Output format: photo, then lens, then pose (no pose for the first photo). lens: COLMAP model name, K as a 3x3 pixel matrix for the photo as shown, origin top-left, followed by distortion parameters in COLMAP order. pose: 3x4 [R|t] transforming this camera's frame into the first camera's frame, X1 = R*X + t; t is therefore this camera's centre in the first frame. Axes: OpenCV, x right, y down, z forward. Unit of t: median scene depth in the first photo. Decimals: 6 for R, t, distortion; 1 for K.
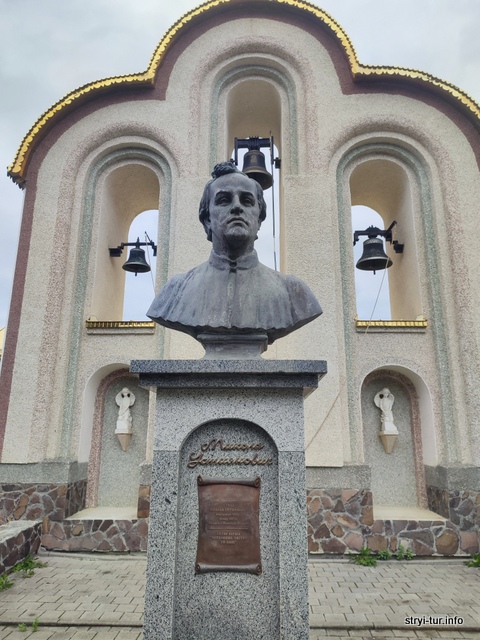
lens RADIAL K [[458.1, 0, 238.6], [0, 458.1, 316.1], [0, 0, 1]] dist [0.006681, 0.001446]
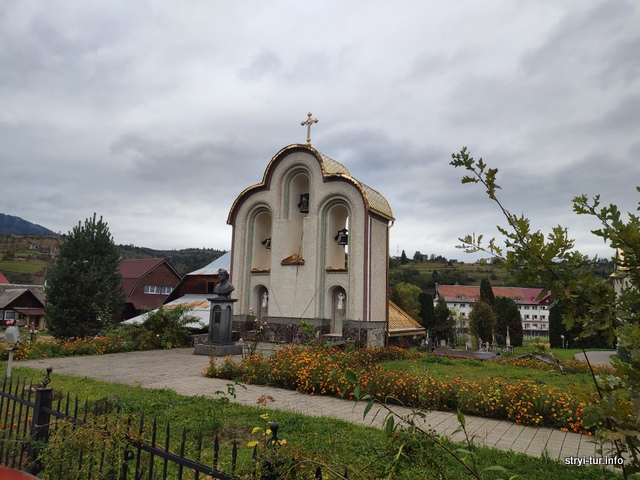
lens RADIAL K [[458.1, 0, 321.1], [0, 458.1, 240.0], [0, 0, 1]] dist [0.006681, 0.001446]
pose [[0.877217, -0.049977, -0.477485, 1.475708], [0.091014, 0.993843, 0.063184, -0.326975], [0.471388, -0.098884, 0.876365, -1.367873]]
